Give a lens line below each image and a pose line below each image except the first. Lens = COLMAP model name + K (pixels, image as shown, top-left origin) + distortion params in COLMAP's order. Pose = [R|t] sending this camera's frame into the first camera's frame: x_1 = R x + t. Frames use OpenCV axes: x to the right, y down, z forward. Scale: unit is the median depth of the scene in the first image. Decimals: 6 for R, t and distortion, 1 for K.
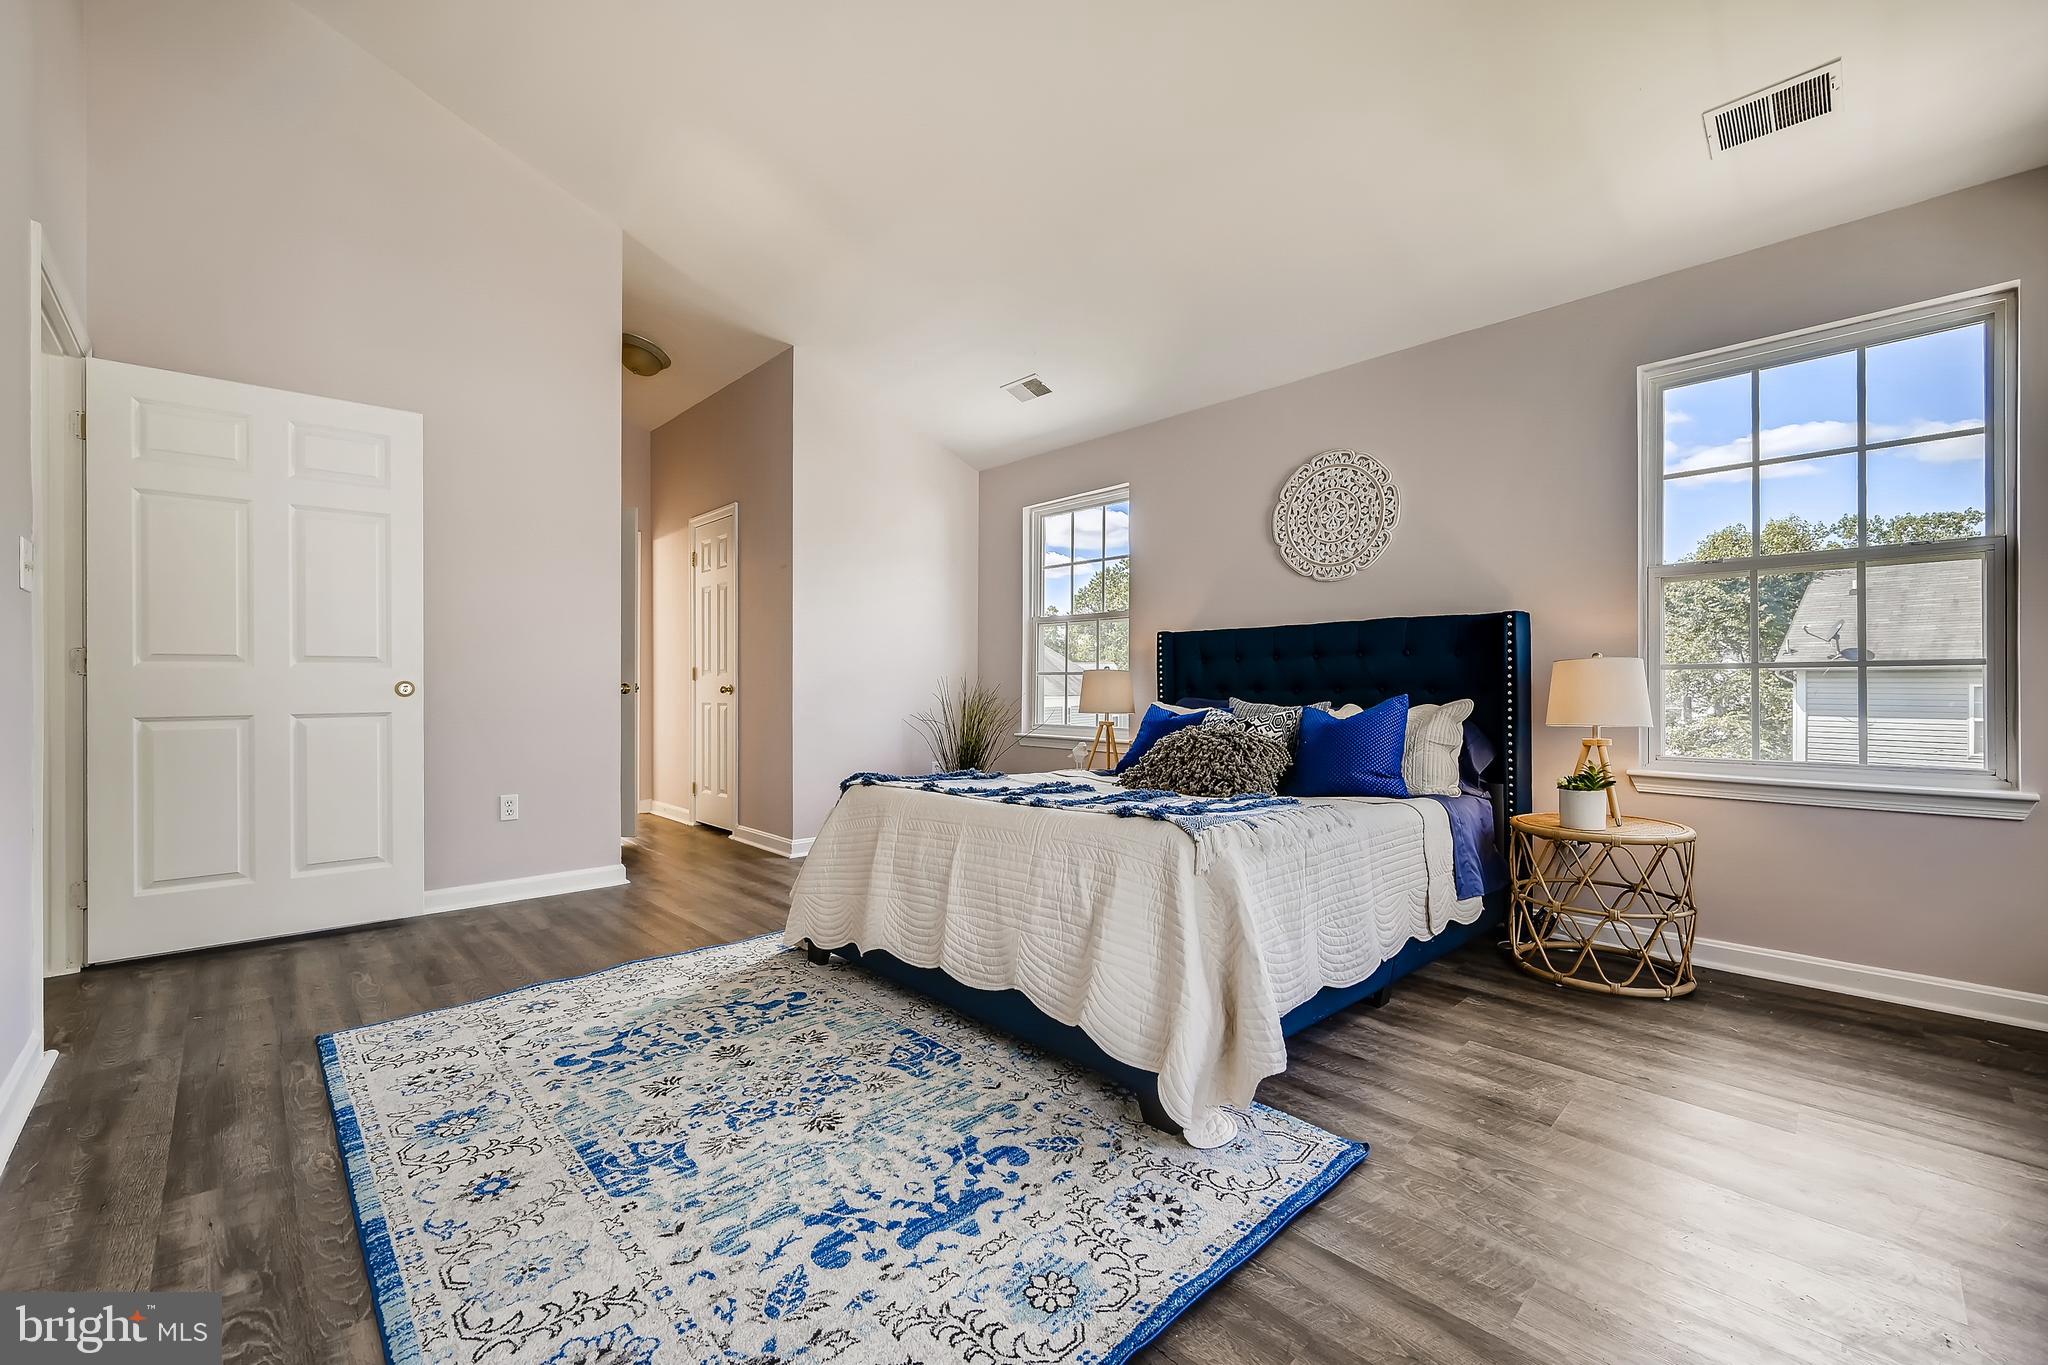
lens RADIAL K [[818.5, 0, 1021.2], [0, 818.5, 687.2], [0, 0, 1]] dist [-0.000702, 0.000108]
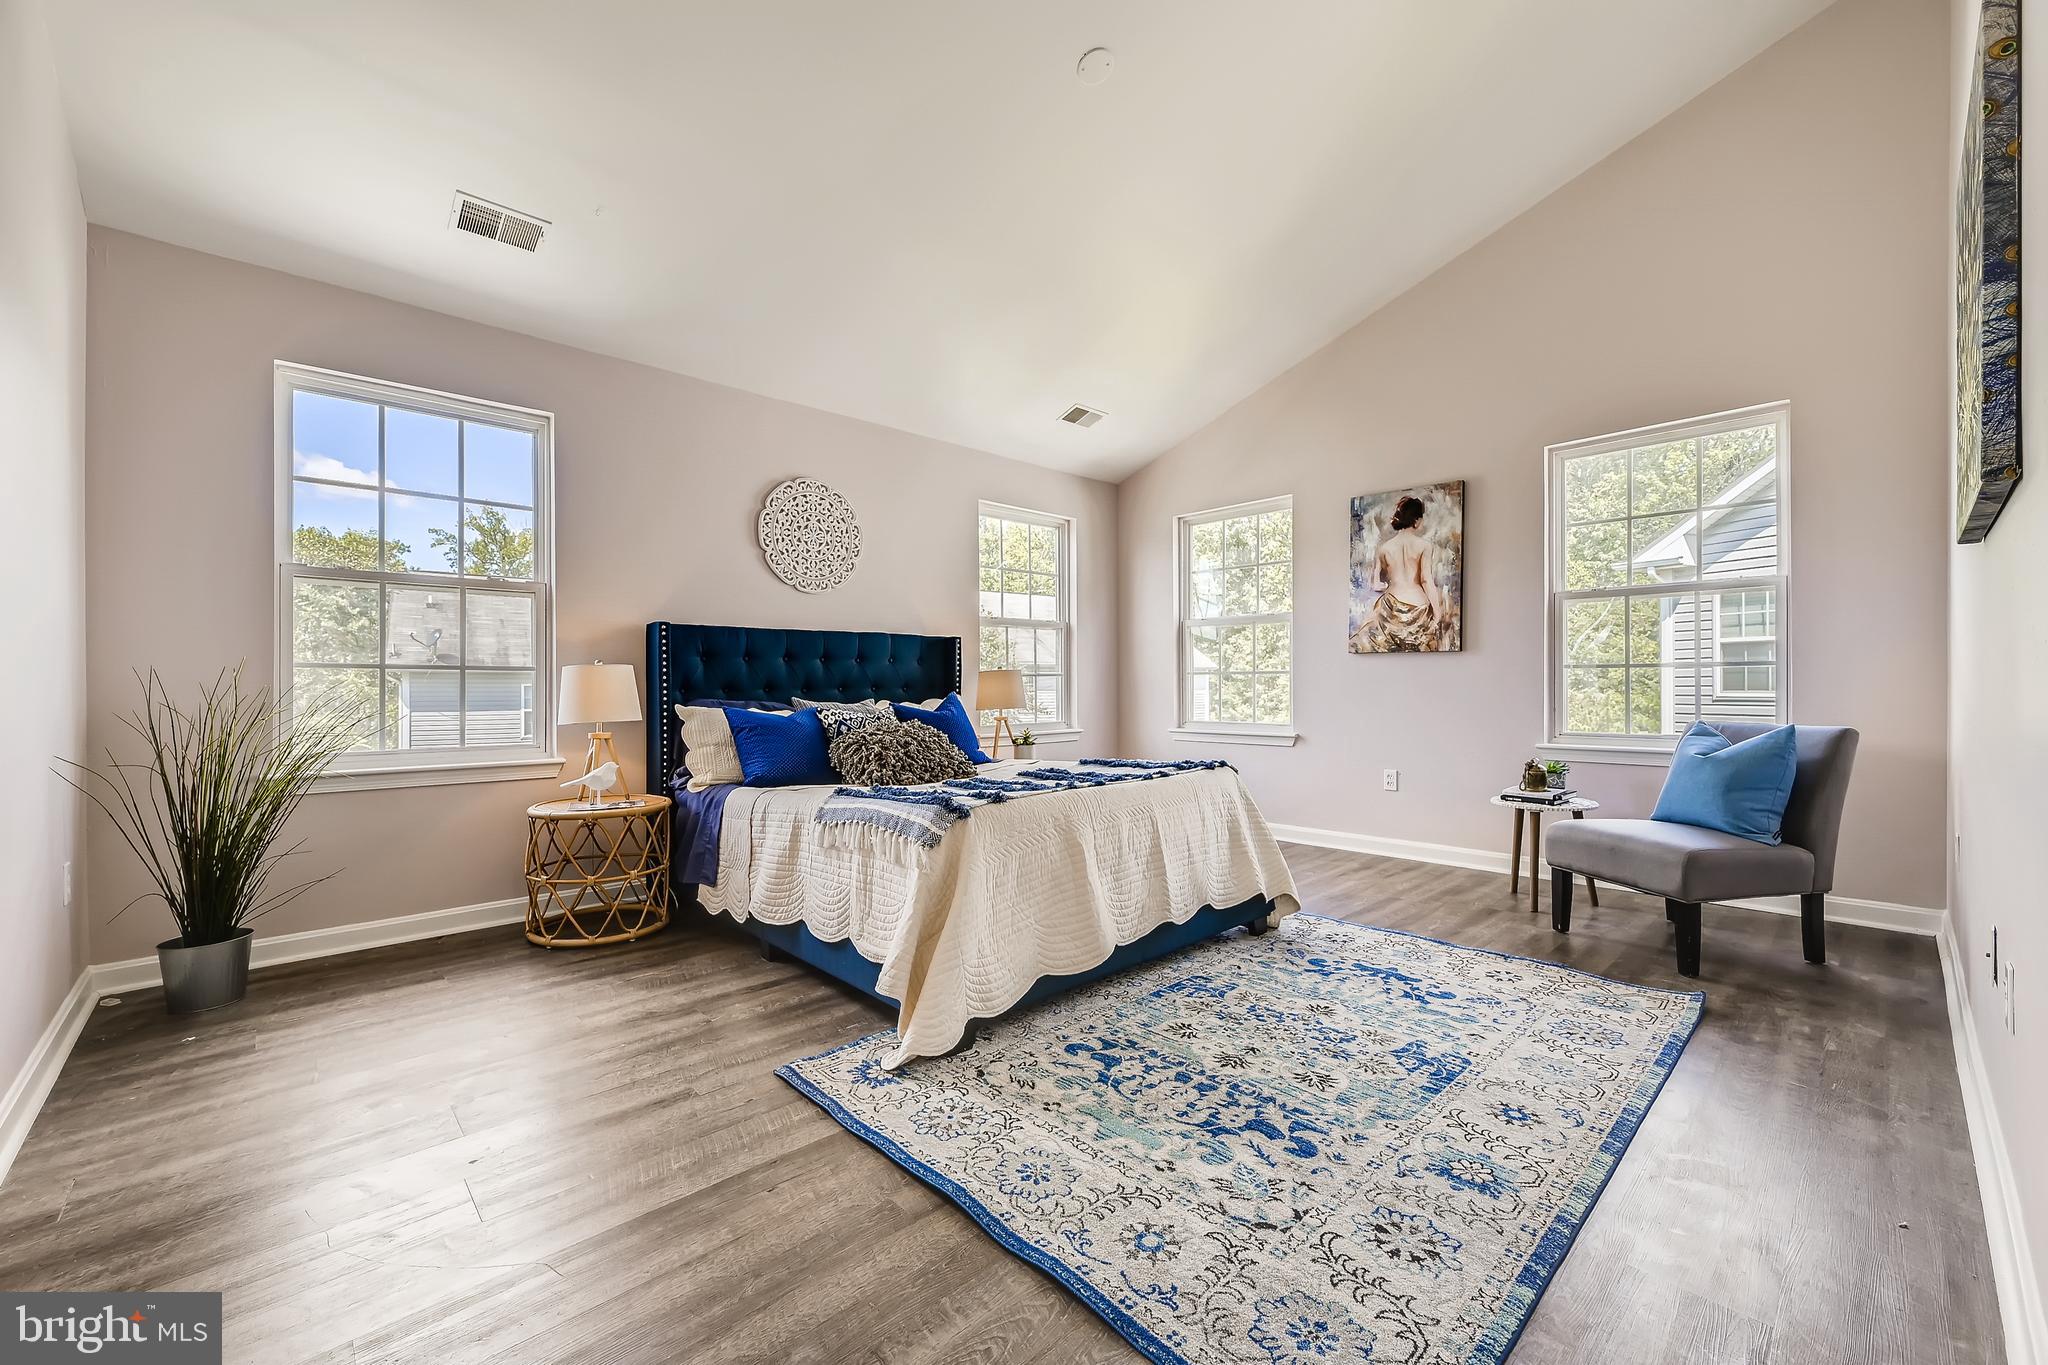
lens RADIAL K [[818.5, 0, 1021.6], [0, 818.5, 684.4], [0, 0, 1]] dist [-0.000702, 0.000108]
pose [[0.010803, 0.001425, 0.999941, -1.395623], [0.001080, 0.999998, -0.001437, -0.002635], [-0.999941, 0.001095, 0.010801, 1.294179]]
